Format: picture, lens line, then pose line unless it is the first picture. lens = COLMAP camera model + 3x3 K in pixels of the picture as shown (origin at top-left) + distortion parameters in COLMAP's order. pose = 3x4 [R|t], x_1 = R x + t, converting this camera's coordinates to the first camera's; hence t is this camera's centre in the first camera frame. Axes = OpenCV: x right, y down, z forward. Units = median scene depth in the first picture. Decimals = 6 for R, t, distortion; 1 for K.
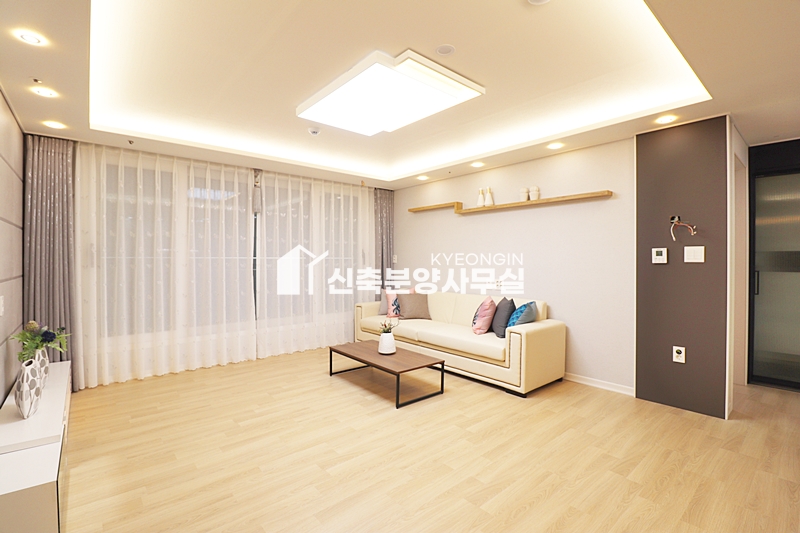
lens RADIAL K [[366.5, 0, 398.9], [0, 366.5, 264.8], [0, 0, 1]] dist [-0.006079, -0.001870]
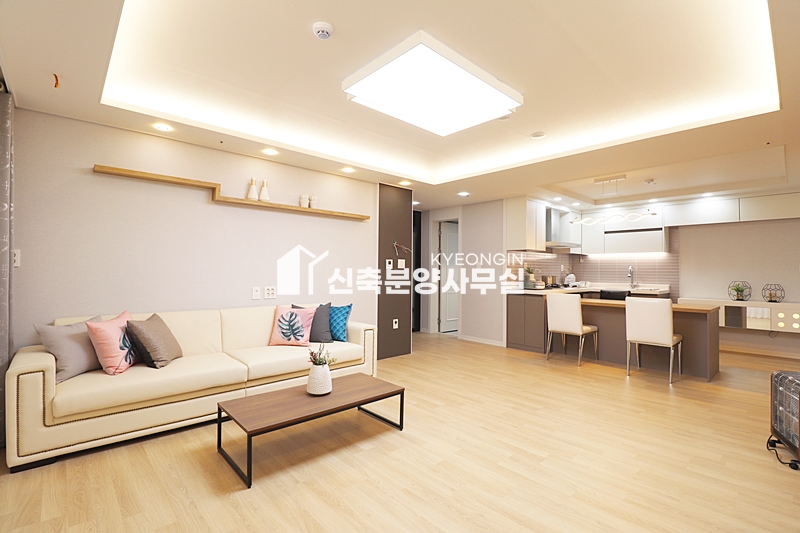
lens RADIAL K [[366.5, 0, 398.0], [0, 366.5, 267.2], [0, 0, 1]] dist [-0.006079, -0.001870]
pose [[-0.031813, 0.008049, 0.999461, -0.900928], [0.001749, 0.999966, -0.007998, -0.000205], [-0.999492, 0.001494, -0.031826, 1.032099]]
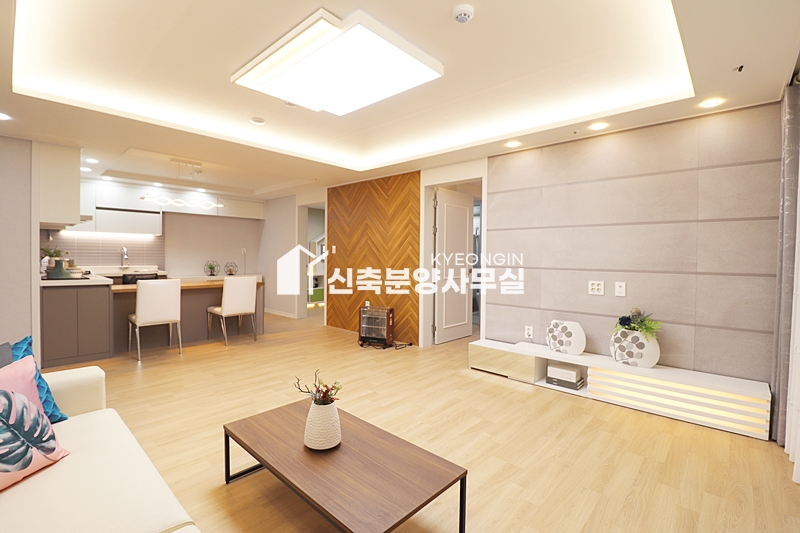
lens RADIAL K [[366.5, 0, 394.9], [0, 366.5, 262.2], [0, 0, 1]] dist [-0.006079, -0.001870]
pose [[-0.993669, -0.008623, -0.112020, -0.083122], [-0.011753, 0.999558, 0.027306, -0.012308], [0.111735, 0.028449, -0.993331, 1.756303]]
